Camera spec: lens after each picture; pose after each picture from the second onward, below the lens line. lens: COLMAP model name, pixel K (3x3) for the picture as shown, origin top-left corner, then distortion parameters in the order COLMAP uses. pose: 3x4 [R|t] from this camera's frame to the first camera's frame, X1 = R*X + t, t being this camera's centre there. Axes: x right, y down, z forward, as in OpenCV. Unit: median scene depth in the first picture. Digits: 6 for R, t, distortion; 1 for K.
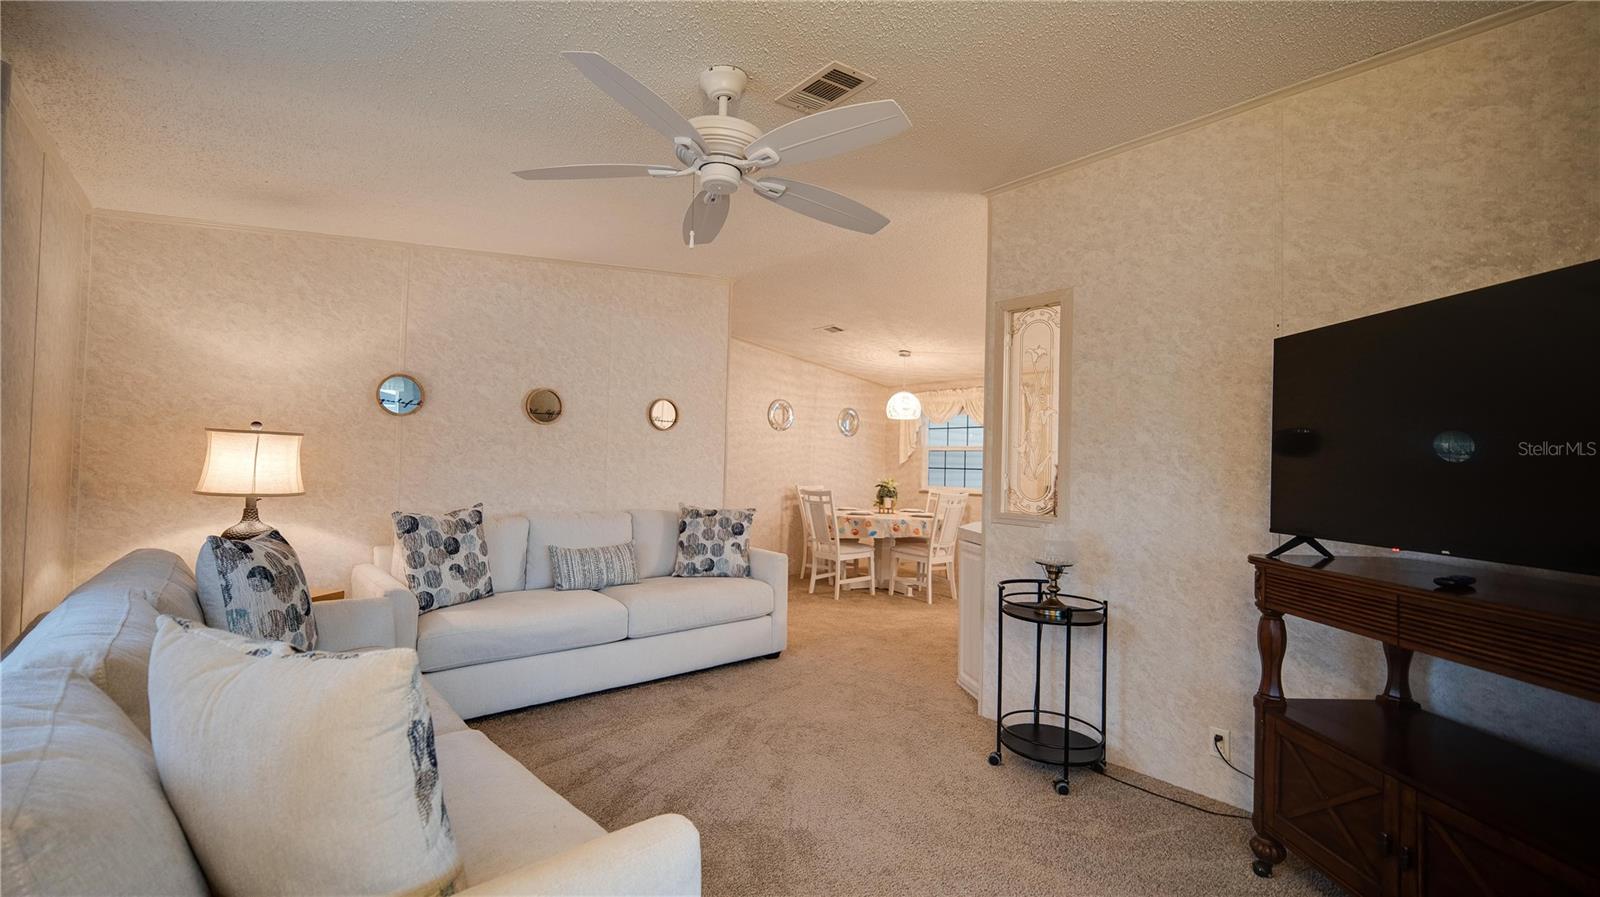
lens RADIAL K [[640.6, 0, 800.0], [0, 640.6, 448.5], [0, 0, 1]] dist [0.000808, 0.000135]
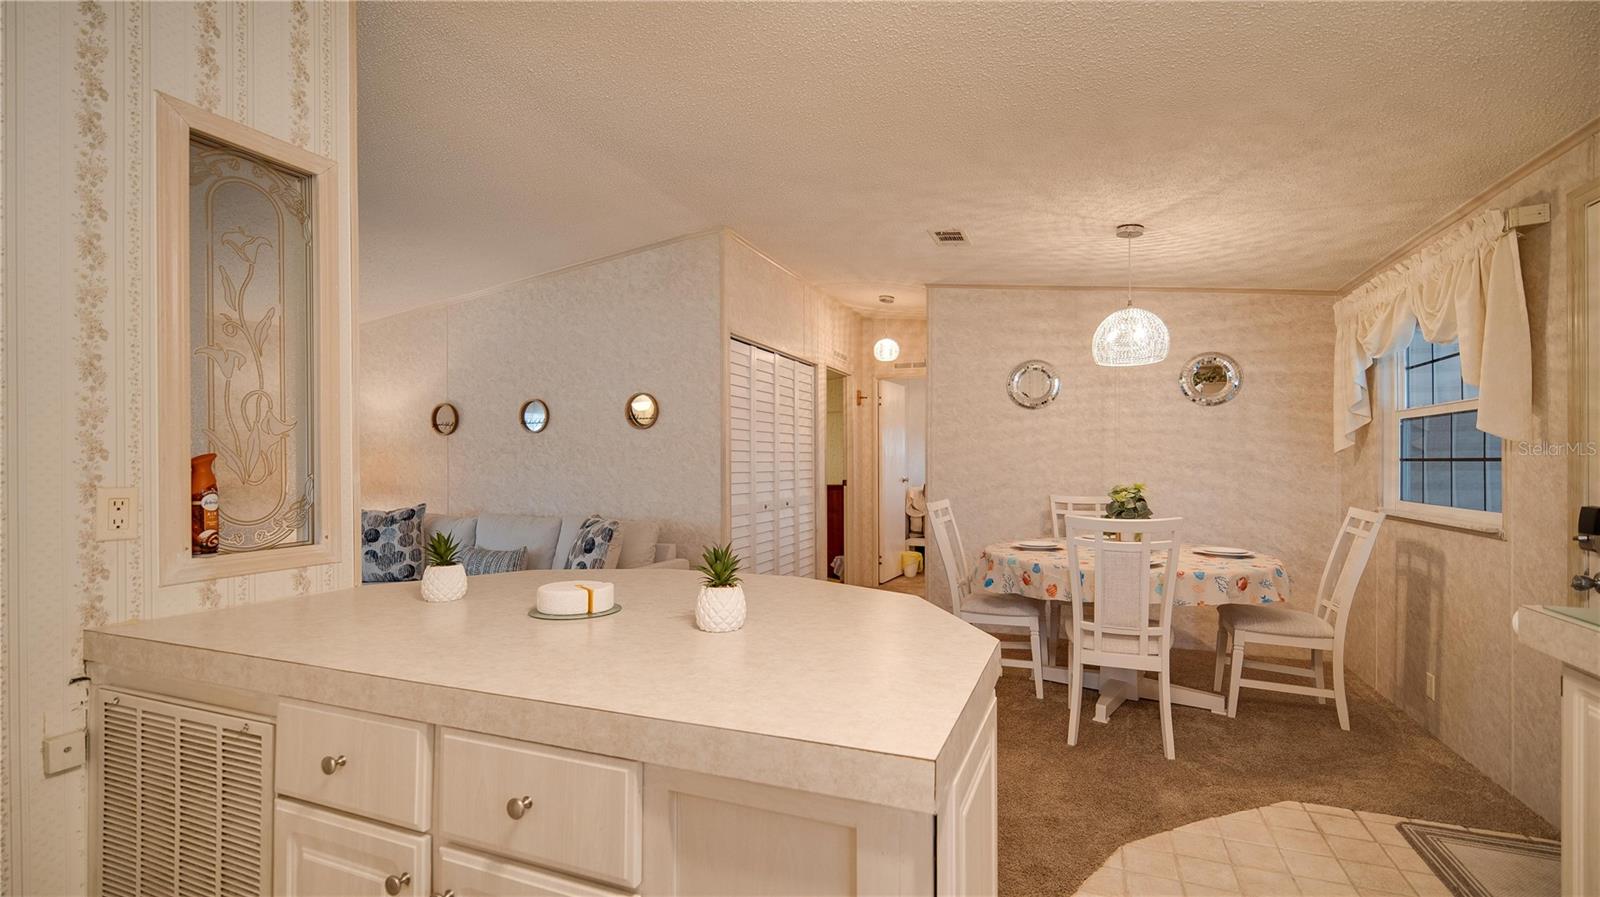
lens RADIAL K [[696.1, 0, 800.0], [0, 696.1, 448.5], [0, 0, 1]] dist [-0.001174, -0.000033]
pose [[0.471706, -0.046433, -0.880533, 0.731240], [0.039961, 0.998712, -0.031258, 0.037052], [0.880850, -0.020442, 0.472954, 0.734950]]
